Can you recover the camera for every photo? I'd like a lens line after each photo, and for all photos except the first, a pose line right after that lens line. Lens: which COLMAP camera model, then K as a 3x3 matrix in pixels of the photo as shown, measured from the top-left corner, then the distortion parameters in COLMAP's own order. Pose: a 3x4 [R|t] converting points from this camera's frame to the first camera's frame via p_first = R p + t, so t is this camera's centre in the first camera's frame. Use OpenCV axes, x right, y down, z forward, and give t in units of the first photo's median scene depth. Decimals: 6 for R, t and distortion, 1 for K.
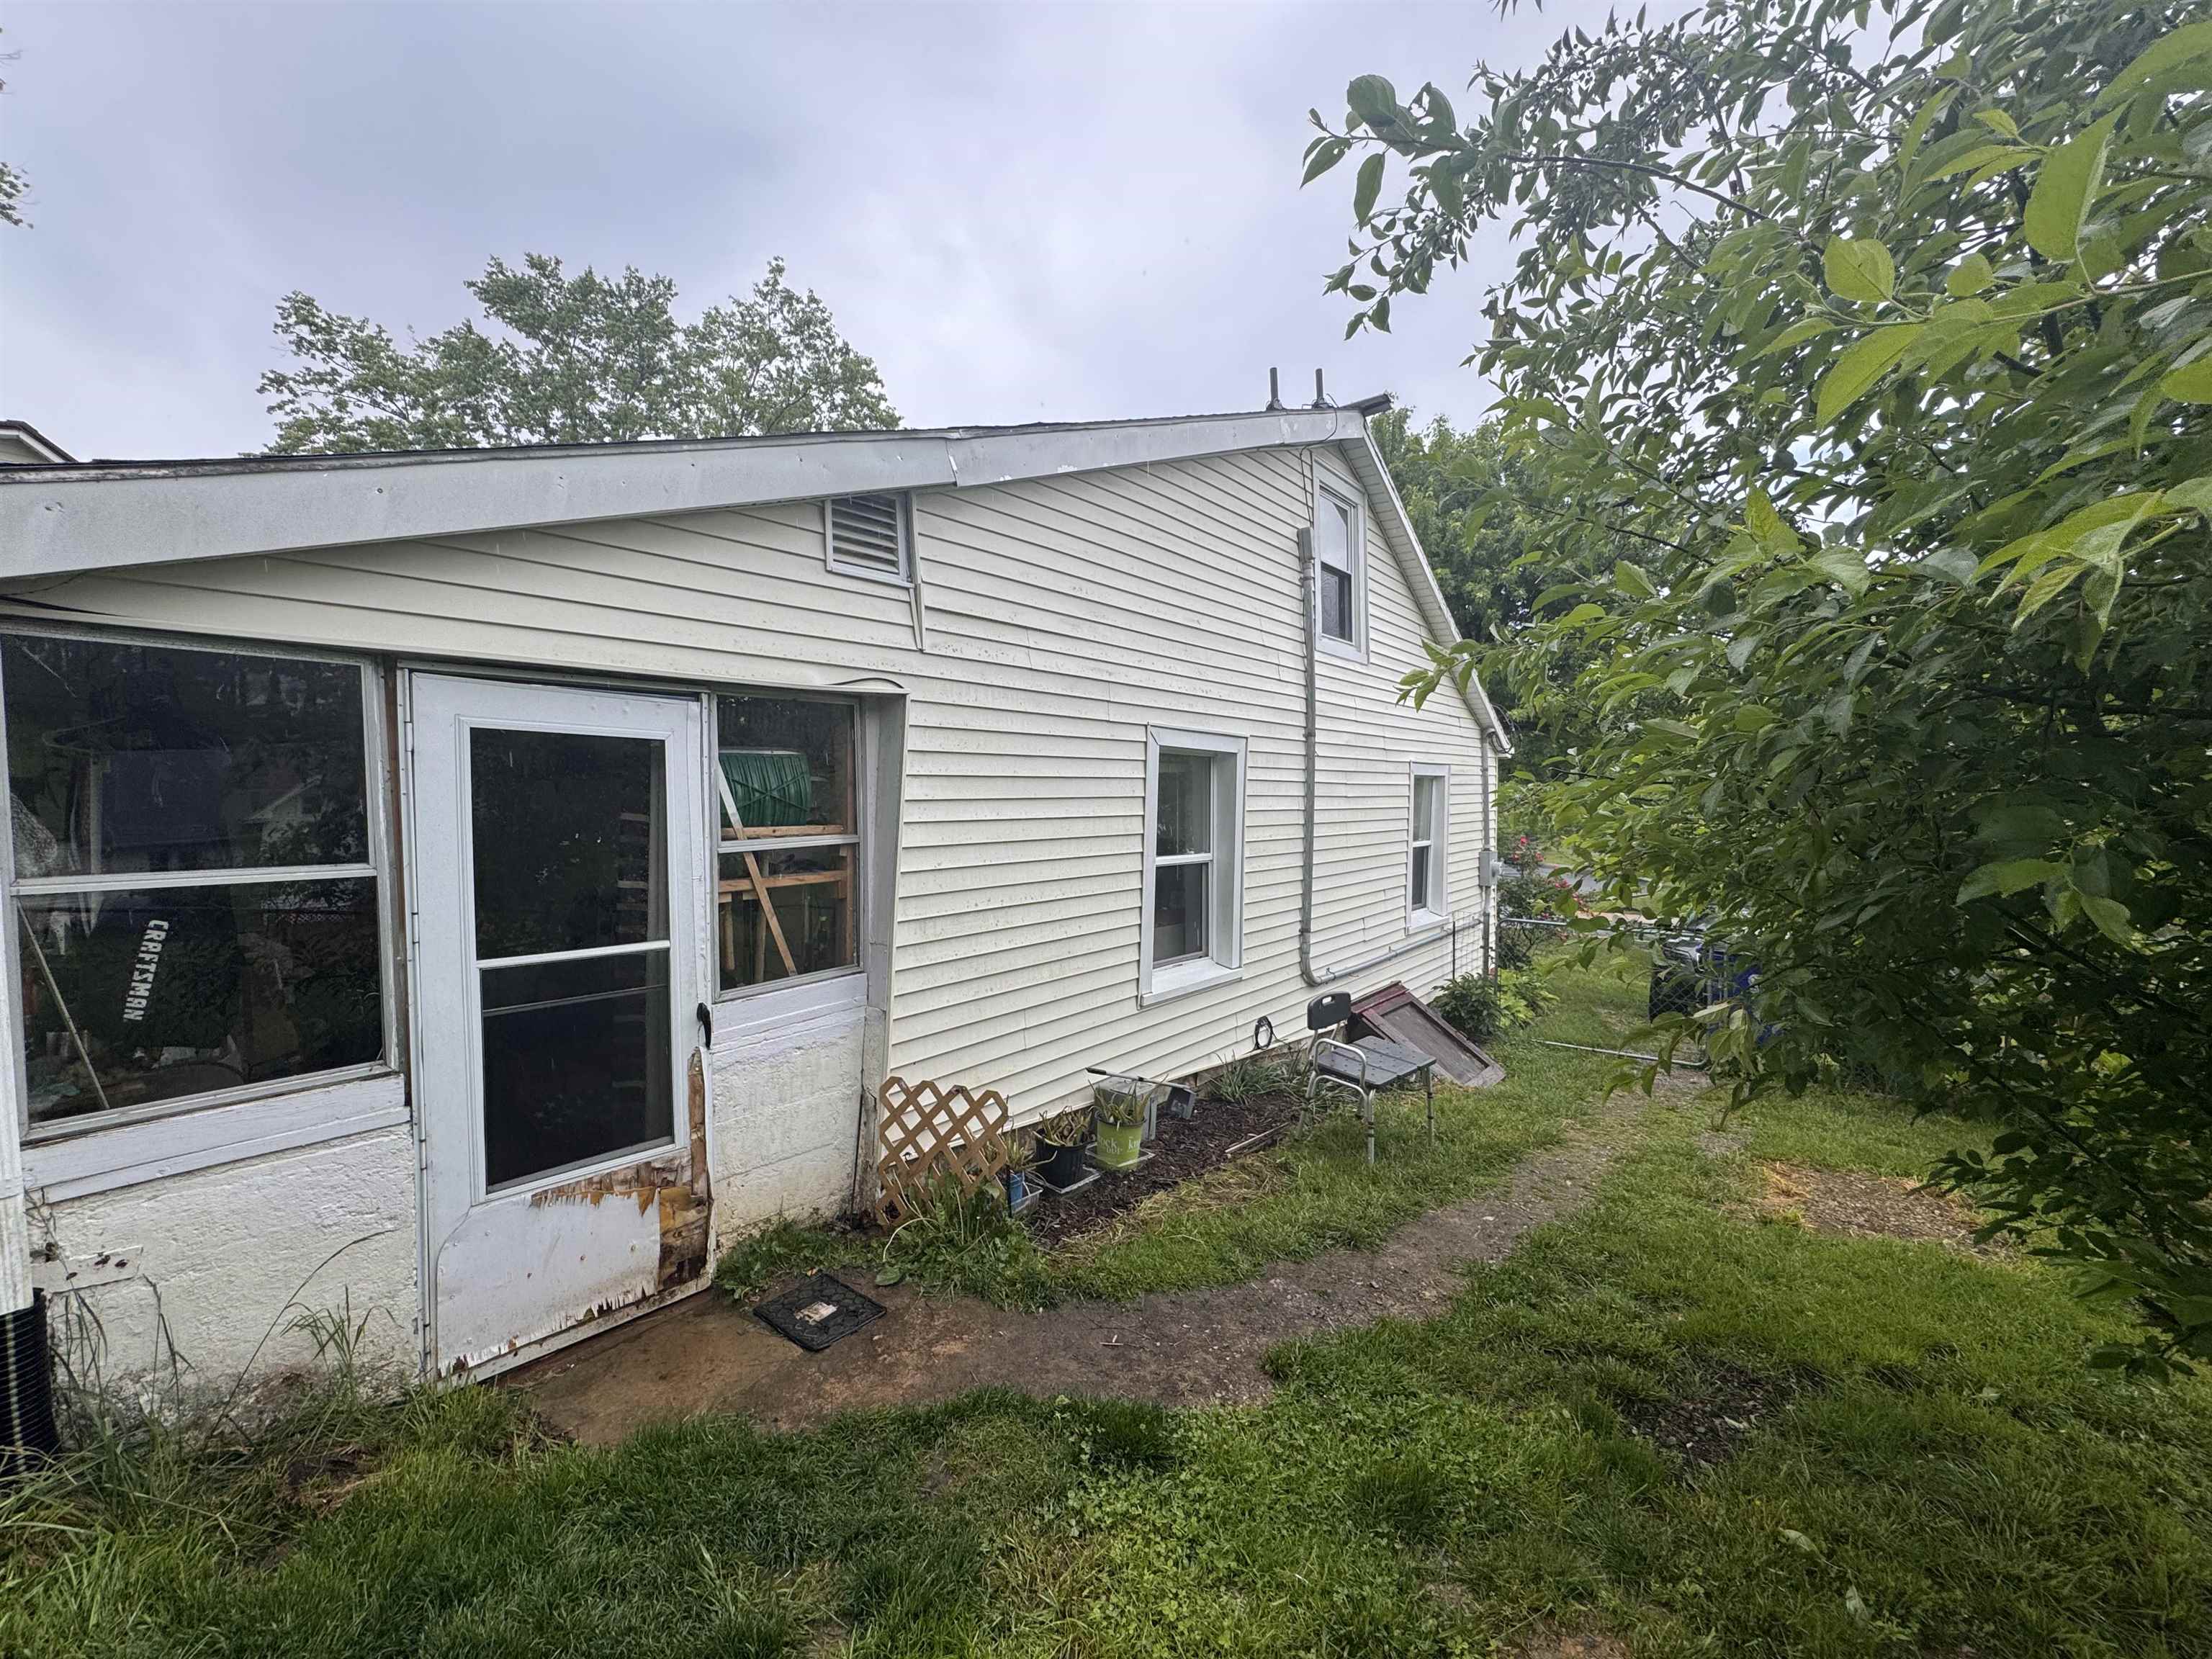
lens RADIAL K [[874.3, 0, 1105.5], [0, 874.3, 825.6], [0, 0, 1]] dist [-0.003307, 0.000426]
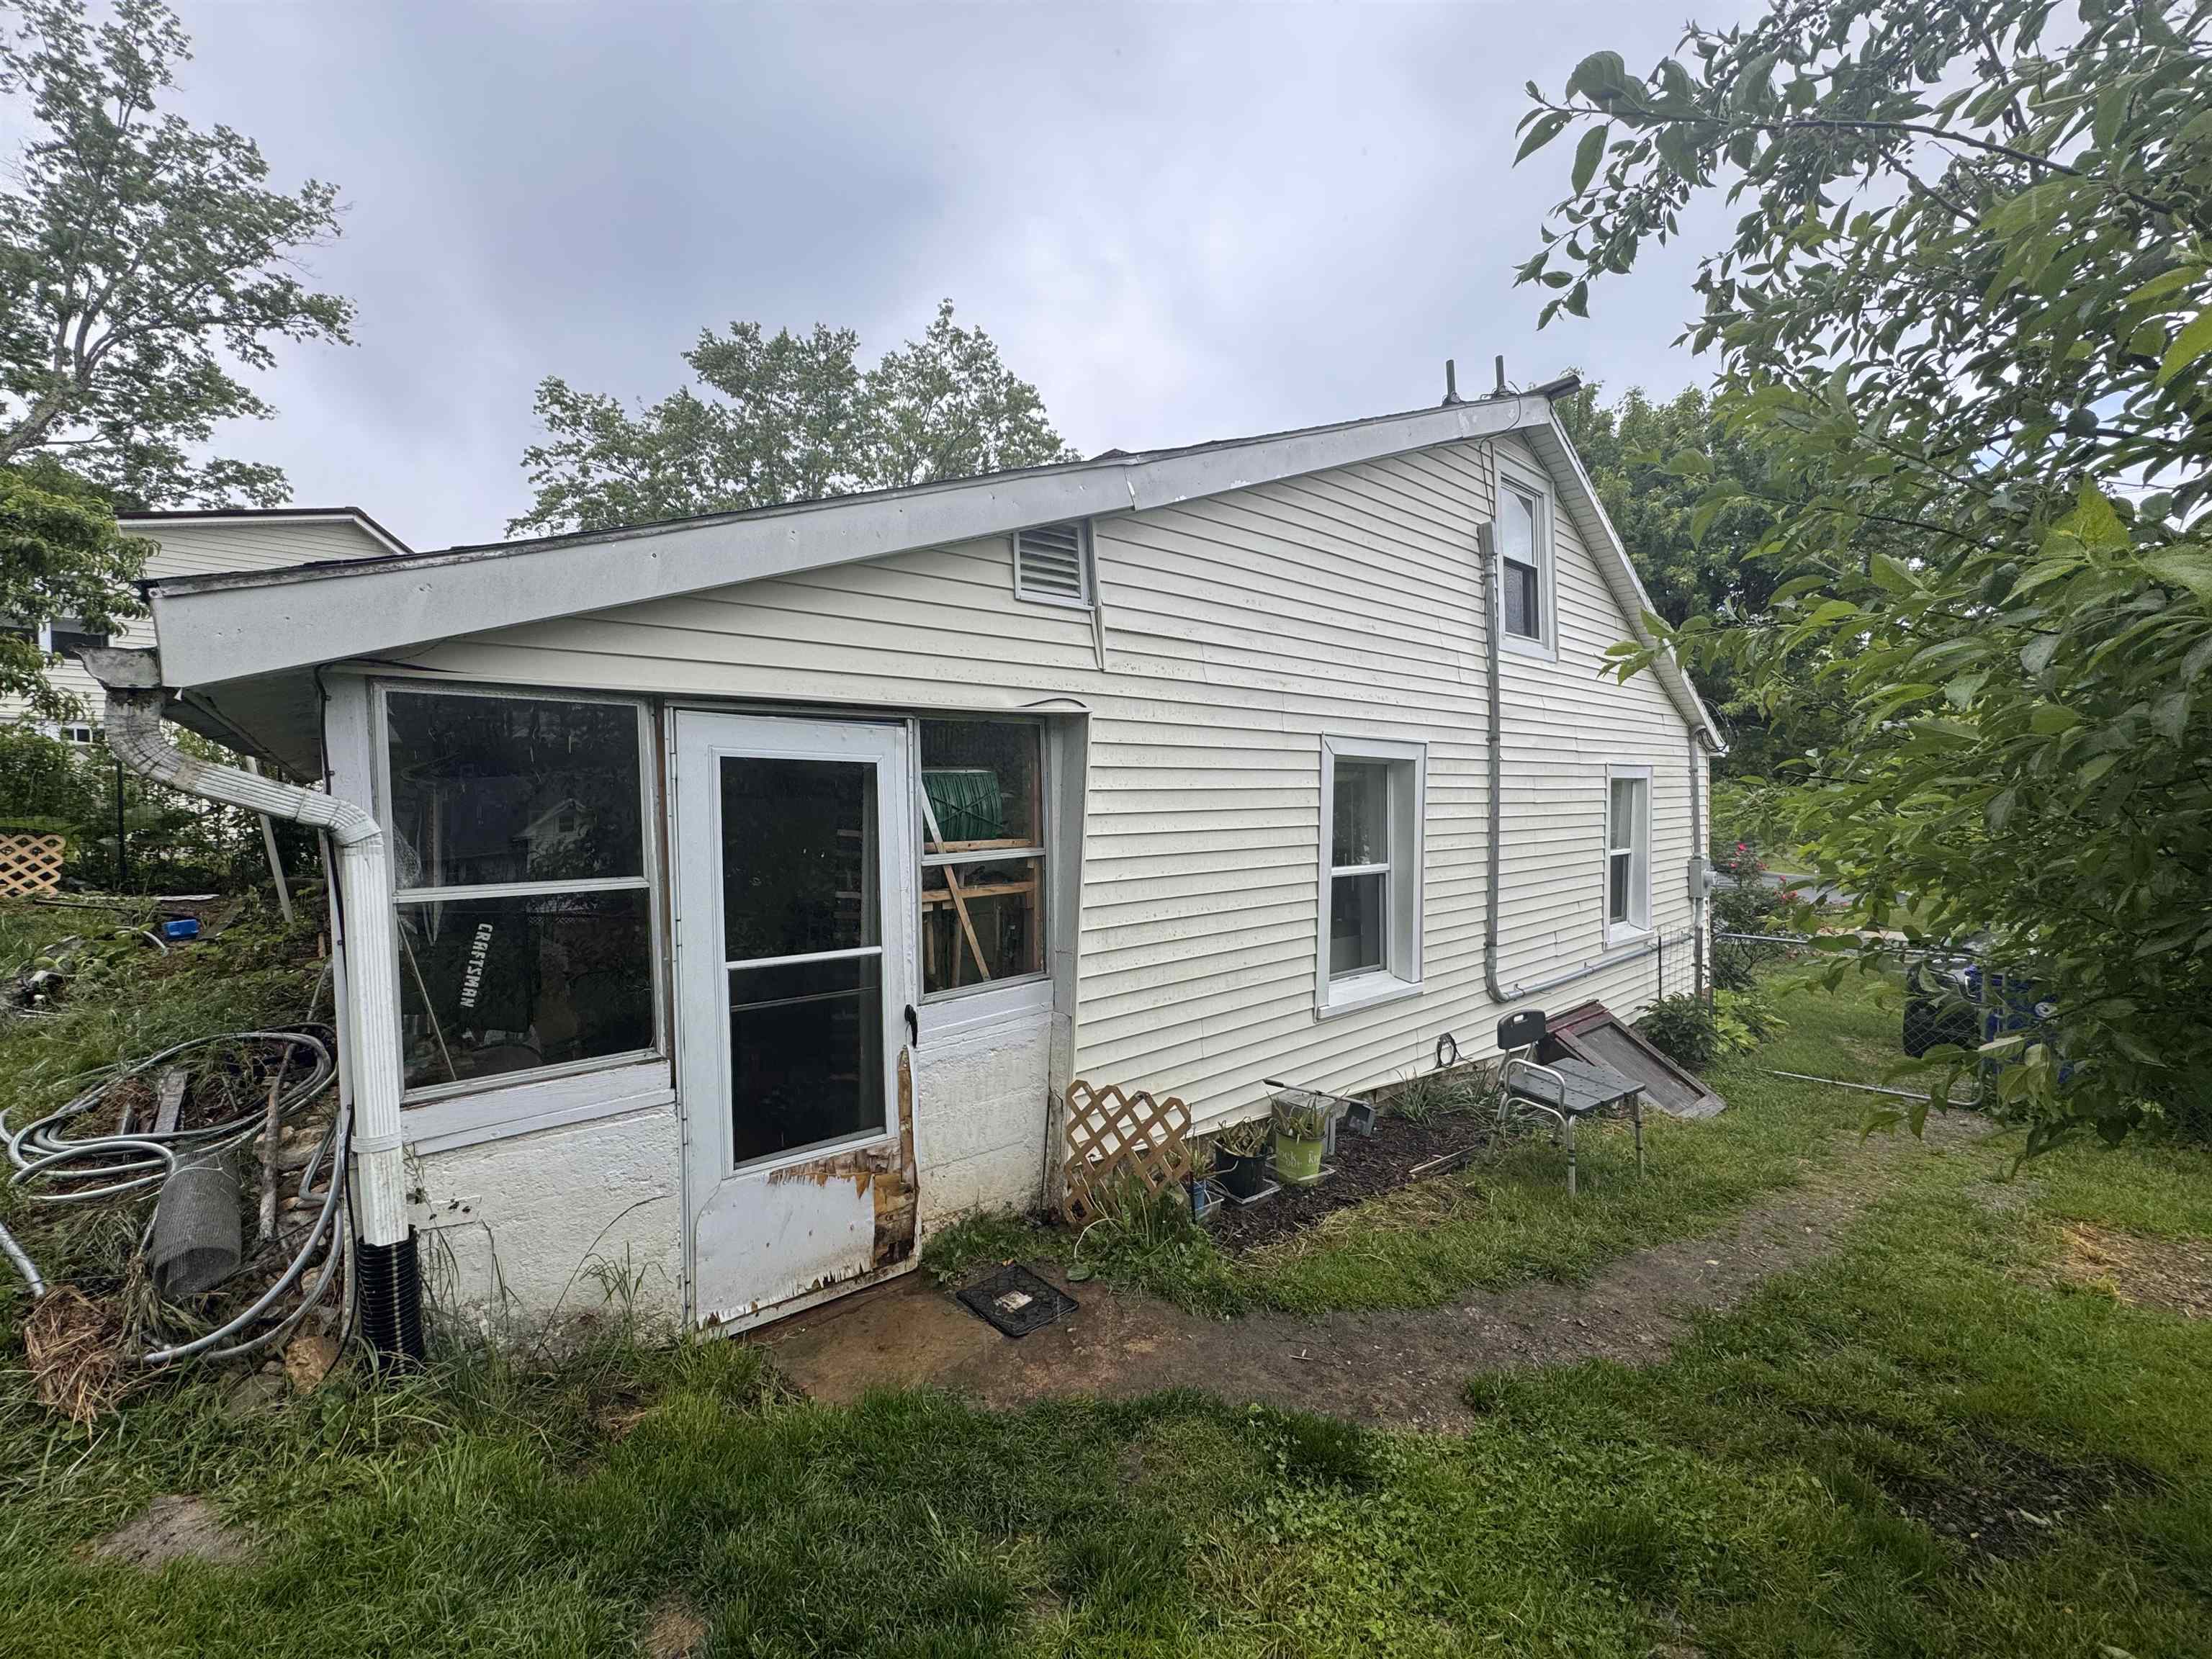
lens RADIAL K [[874.3, 0, 1109.0], [0, 874.3, 826.2], [0, 0, 1]] dist [-0.003307, 0.000426]
pose [[0.984277, -0.009531, -0.176375, -0.024826], [0.007952, 0.999922, -0.009655, -0.005393], [0.176453, 0.008101, 0.984276, -0.023257]]
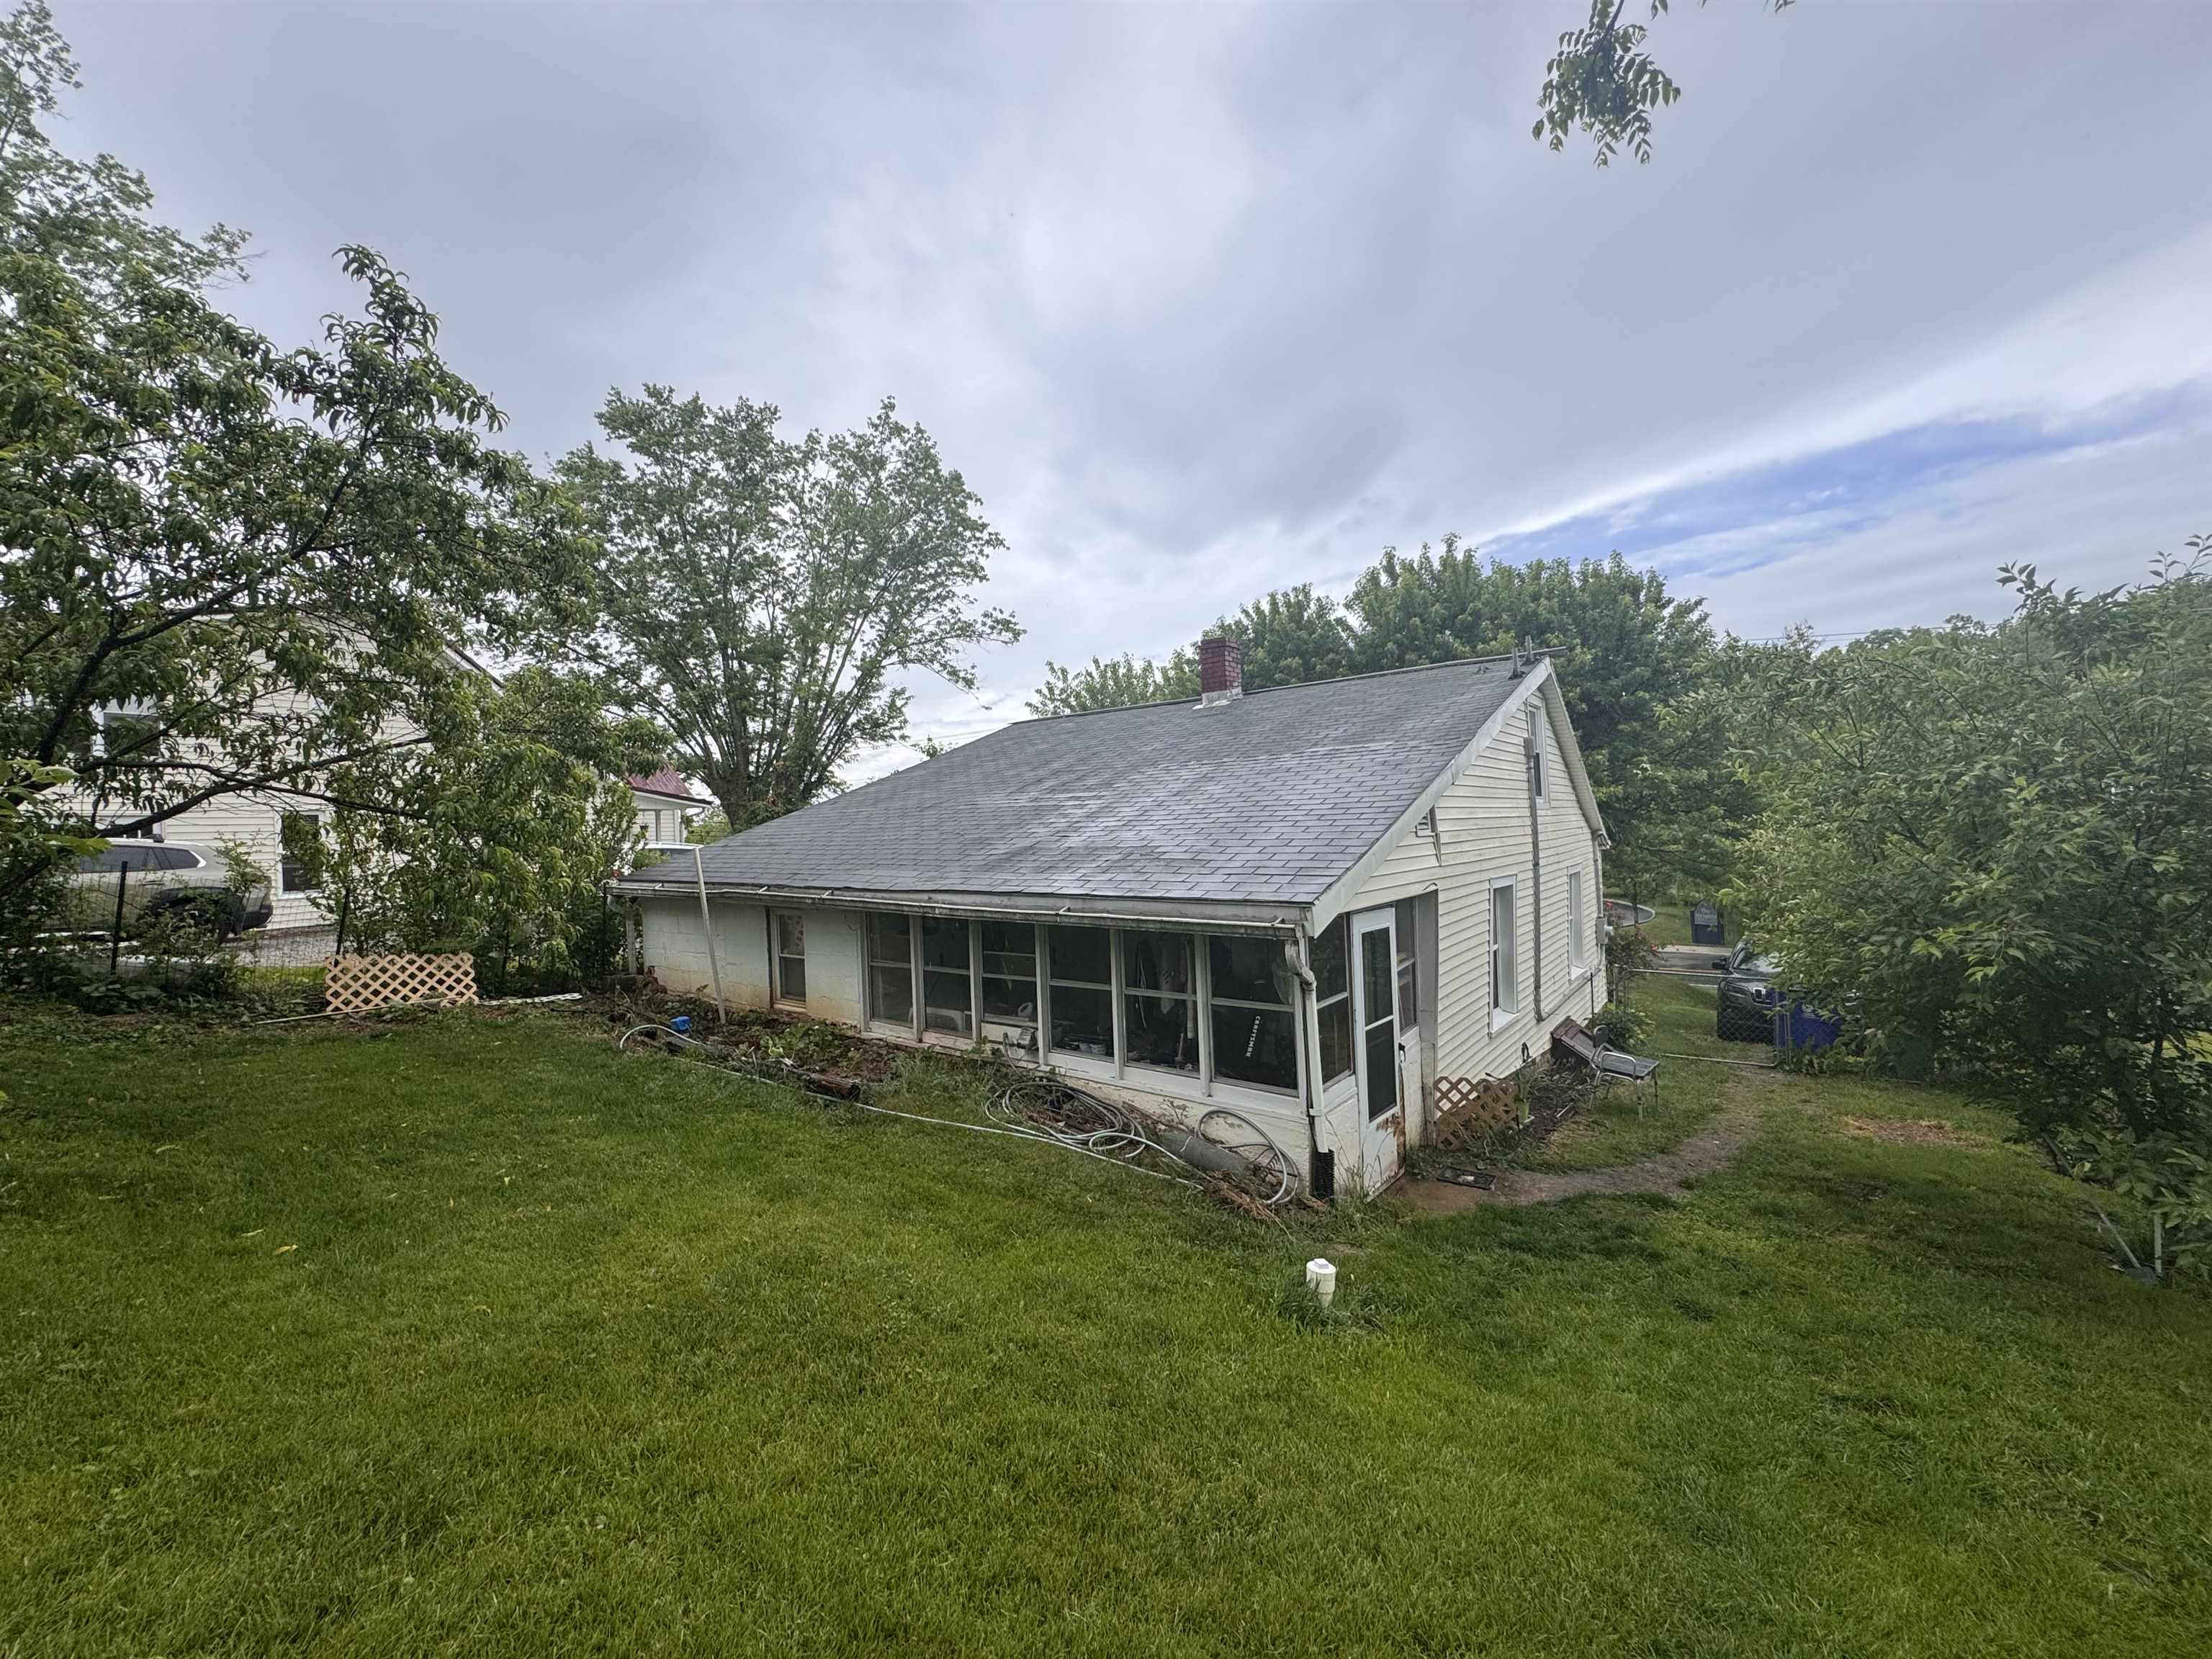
lens RADIAL K [[874.3, 0, 1106.0], [0, 874.3, 825.2], [0, 0, 1]] dist [-0.003307, 0.000426]
pose [[0.999242, -0.028054, 0.026975, -1.251379], [0.029134, 0.998755, -0.040496, -0.280631], [-0.025805, 0.041252, 0.998816, -1.225305]]
